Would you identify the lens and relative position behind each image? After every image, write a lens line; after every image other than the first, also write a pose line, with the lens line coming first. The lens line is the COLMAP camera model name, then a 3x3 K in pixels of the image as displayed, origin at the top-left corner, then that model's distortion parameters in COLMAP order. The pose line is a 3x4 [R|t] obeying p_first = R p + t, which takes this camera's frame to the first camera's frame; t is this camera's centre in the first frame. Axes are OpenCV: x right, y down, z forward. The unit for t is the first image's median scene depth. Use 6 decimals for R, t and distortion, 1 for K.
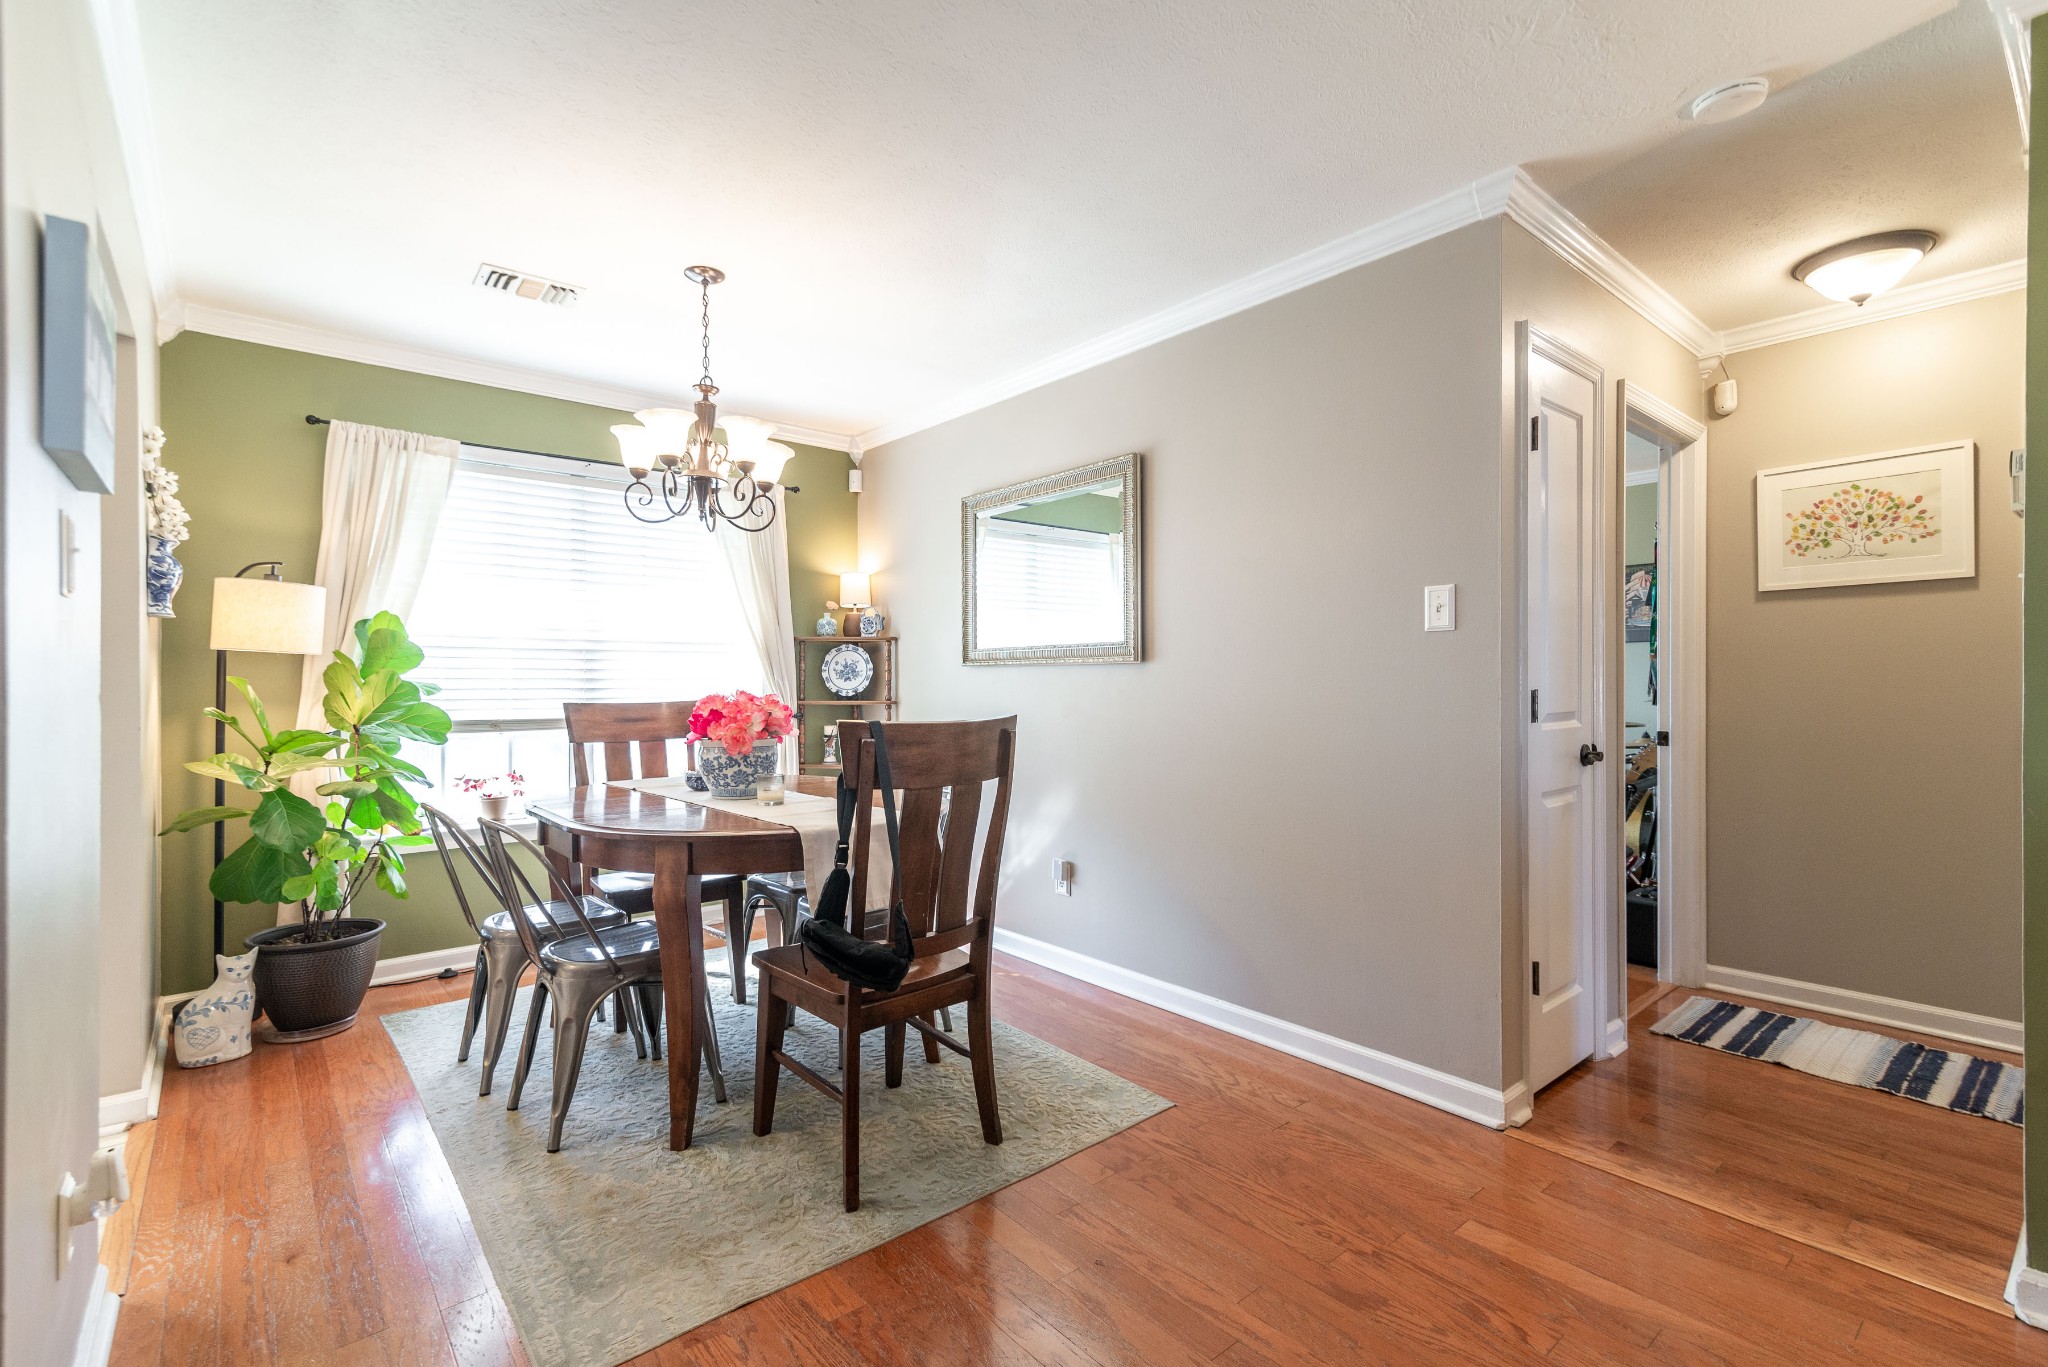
lens RADIAL K [[942.9, 0, 1030.7], [0, 942.9, 684.0], [0, 0, 1]] dist [0.016181, 0.000963]
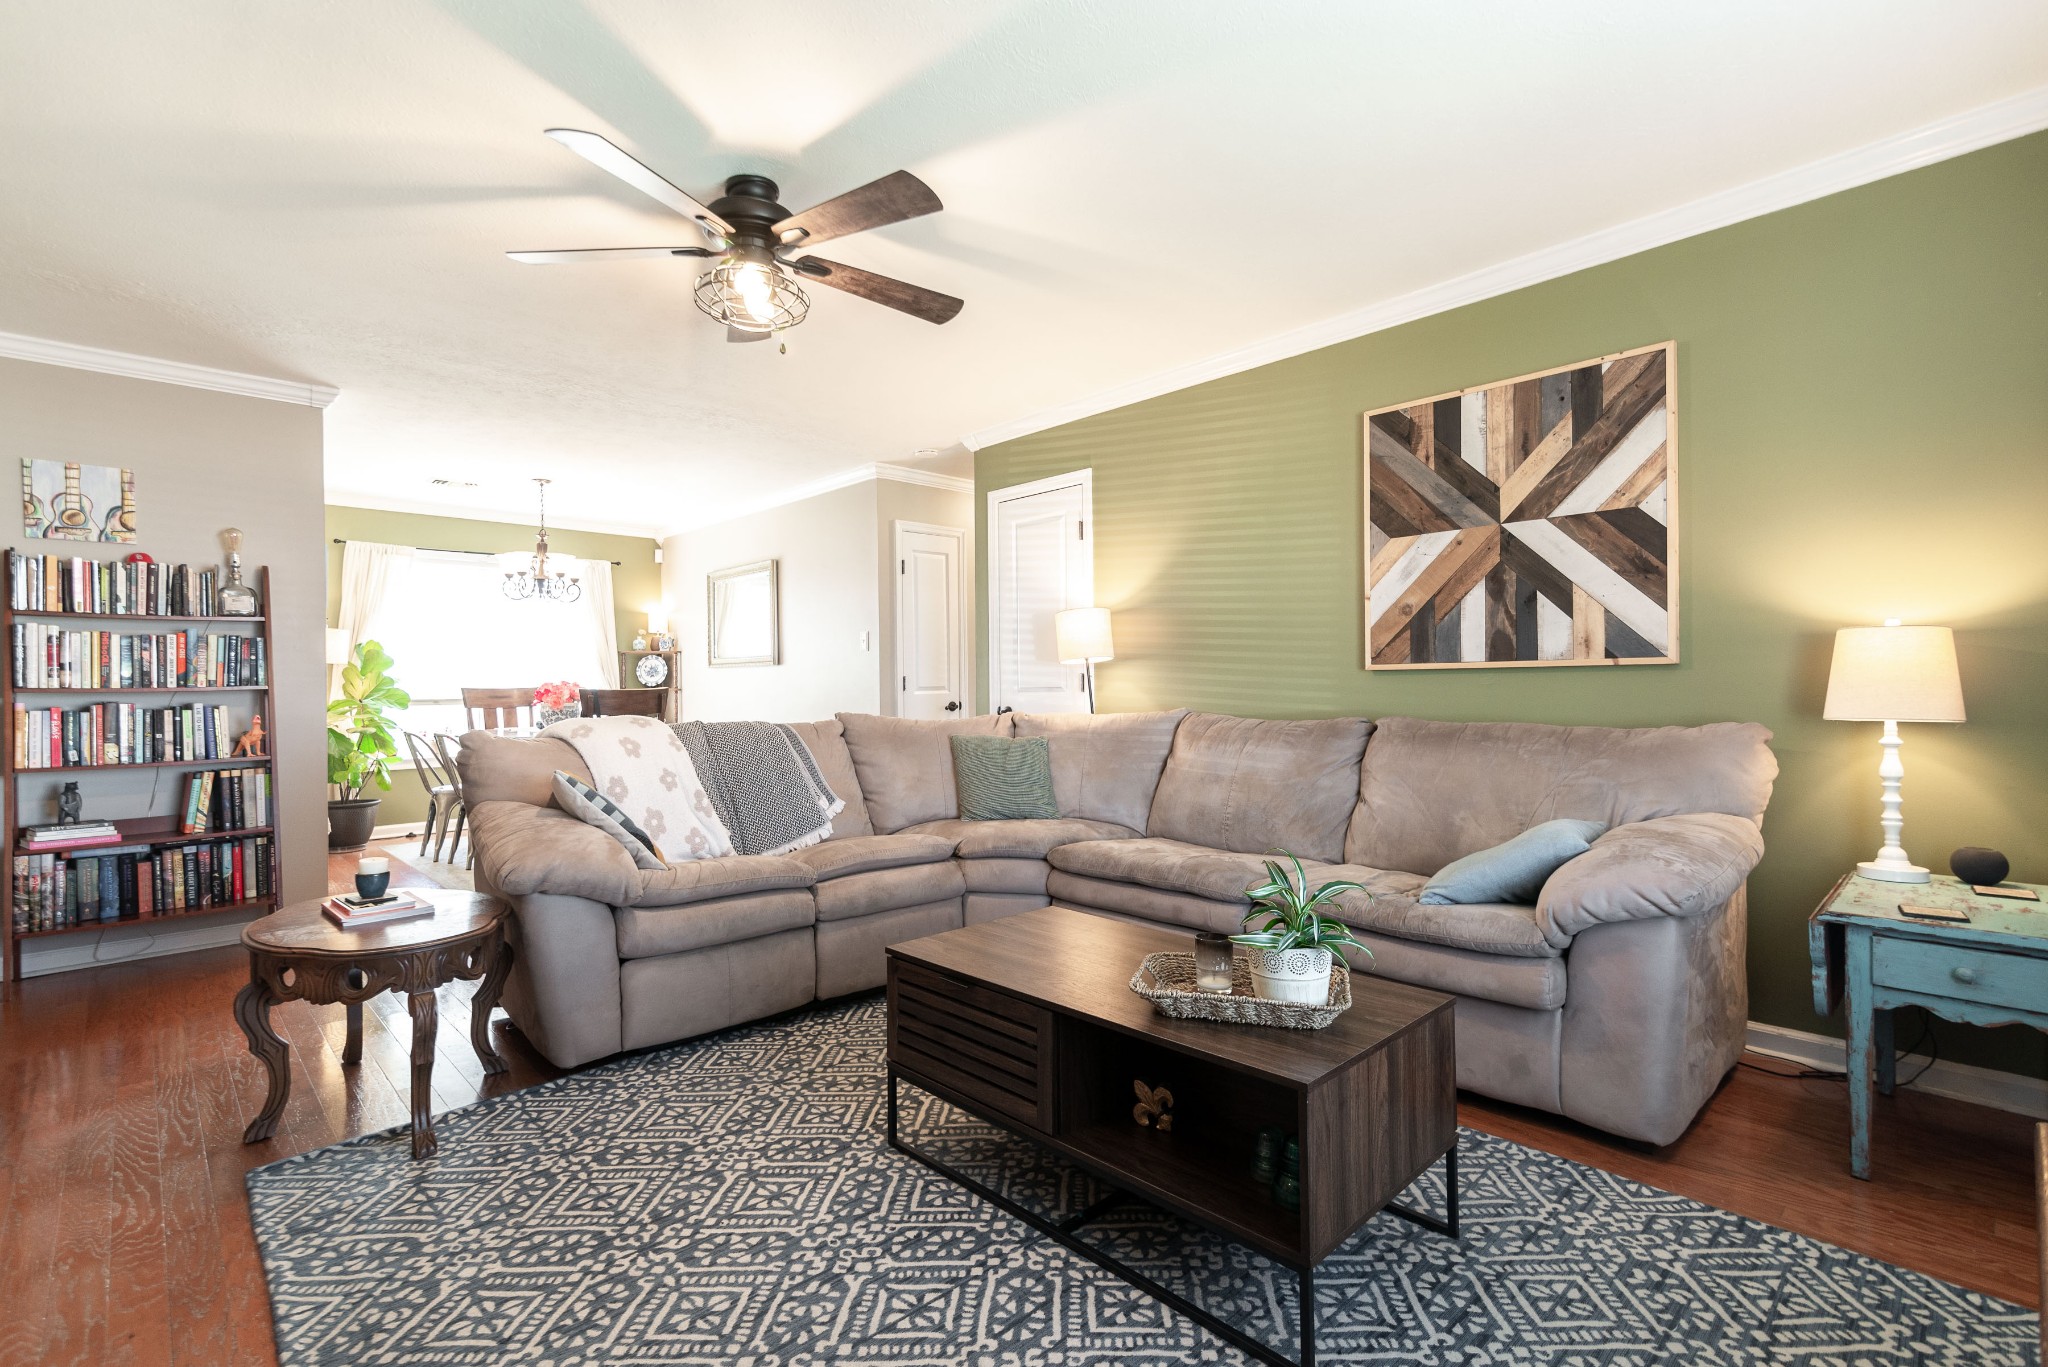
lens RADIAL K [[942.9, 0, 1043.4], [0, 942.9, 689.7], [0, 0, 1]] dist [0.016181, 0.000963]
pose [[0.997246, -0.005341, 0.073967, 0.546425], [0.005191, 0.999984, 0.002218, 0.027144], [-0.073978, -0.001828, 0.997258, -1.058863]]
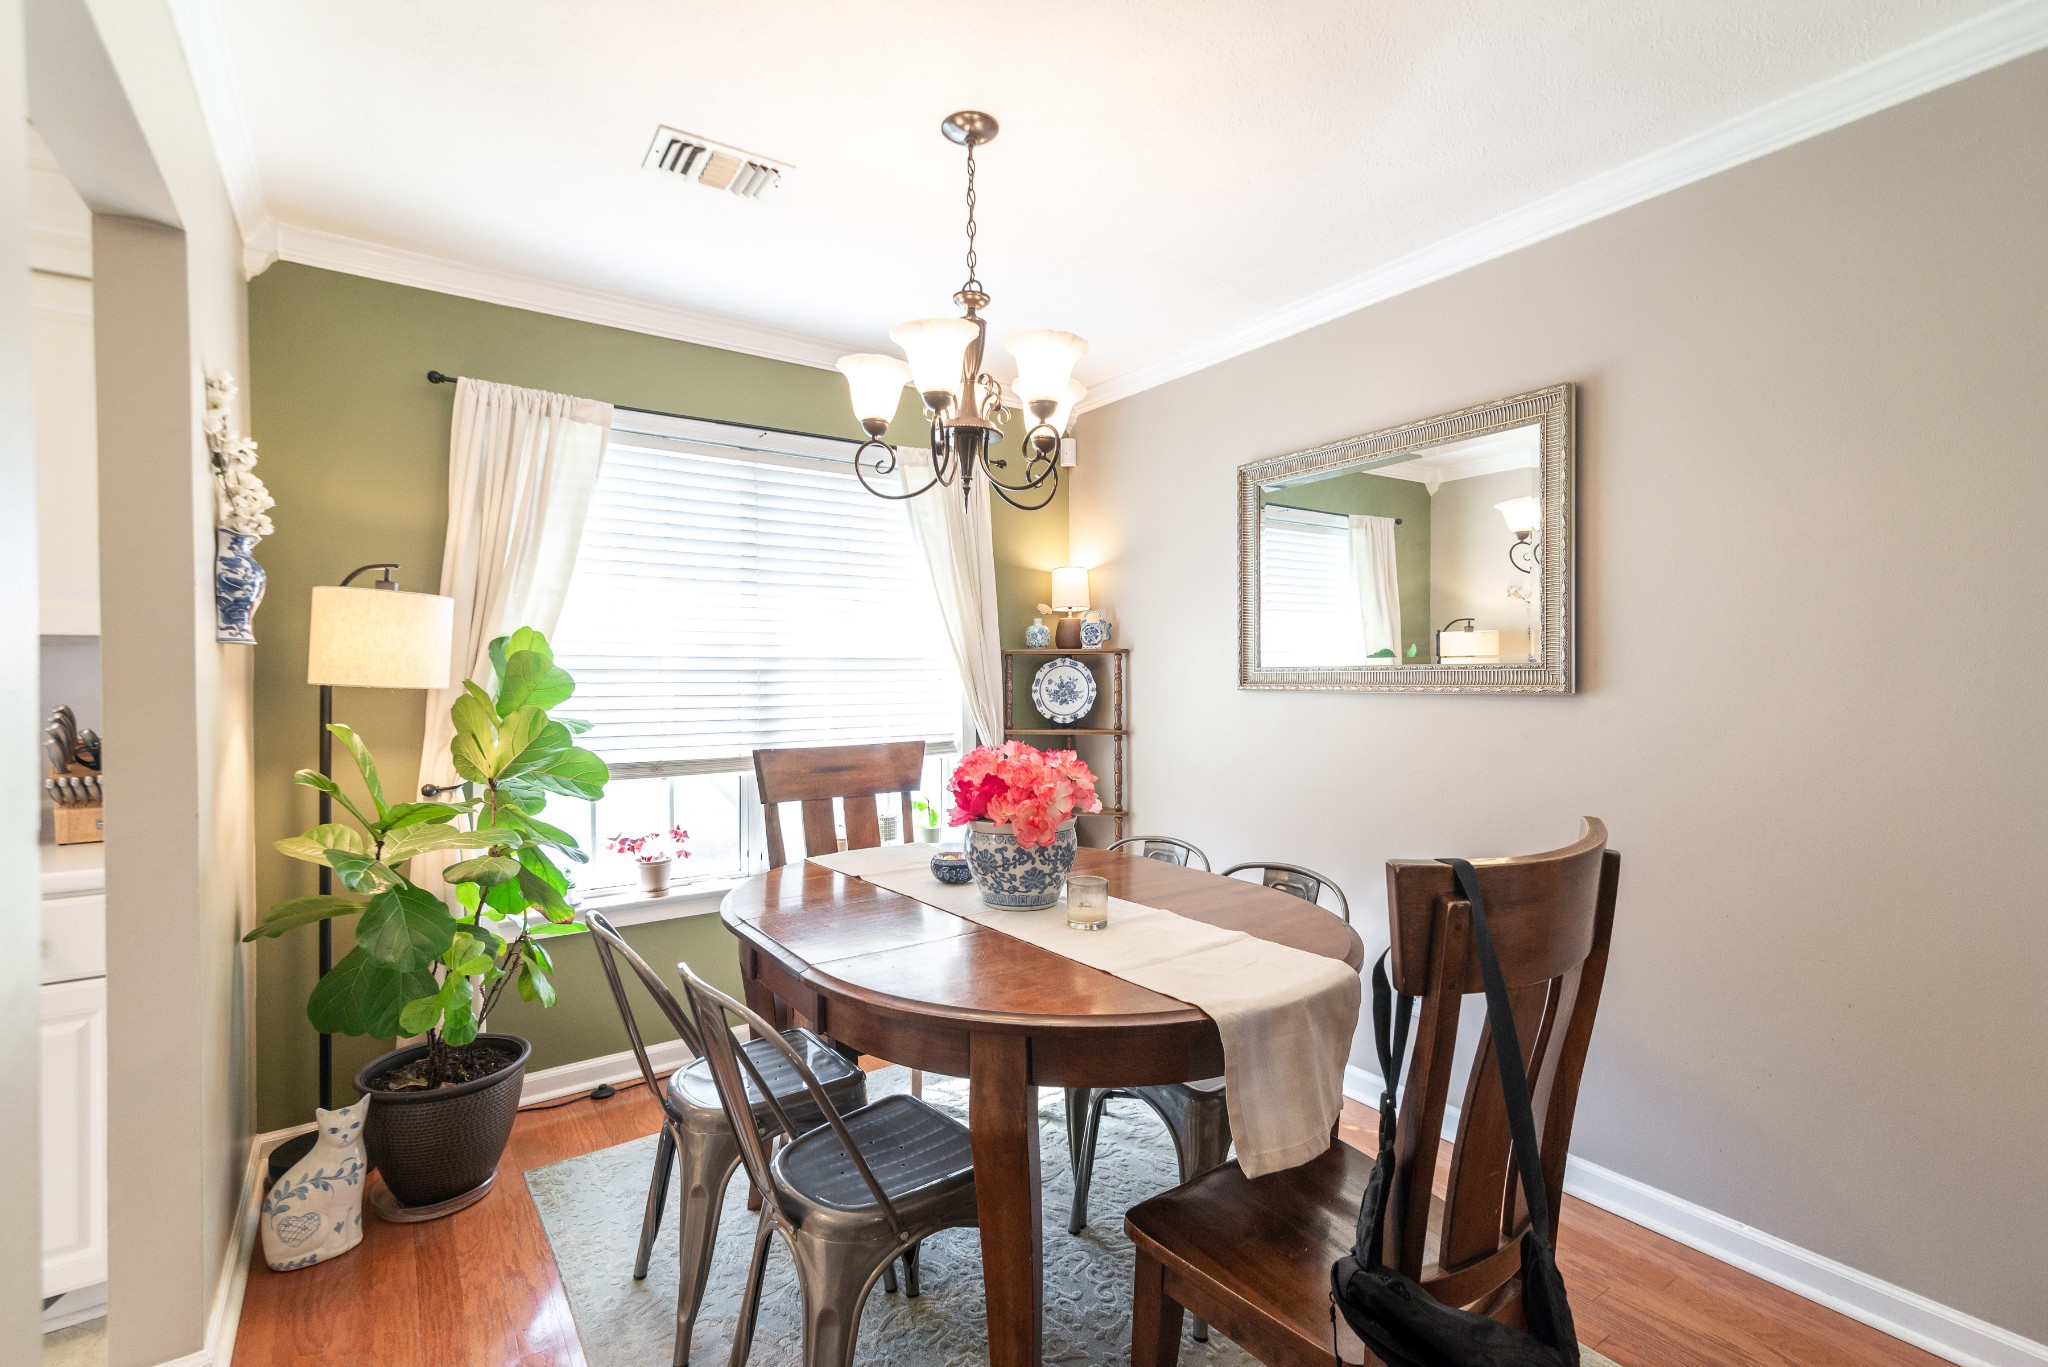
lens RADIAL K [[942.9, 0, 1016.7], [0, 942.9, 687.8], [0, 0, 1]] dist [0.016181, 0.000963]
pose [[0.994625, -0.000135, -0.103546, -0.221184], [0.001272, 0.999940, 0.010920, -0.037662], [0.103538, -0.010993, 0.994565, 0.300733]]
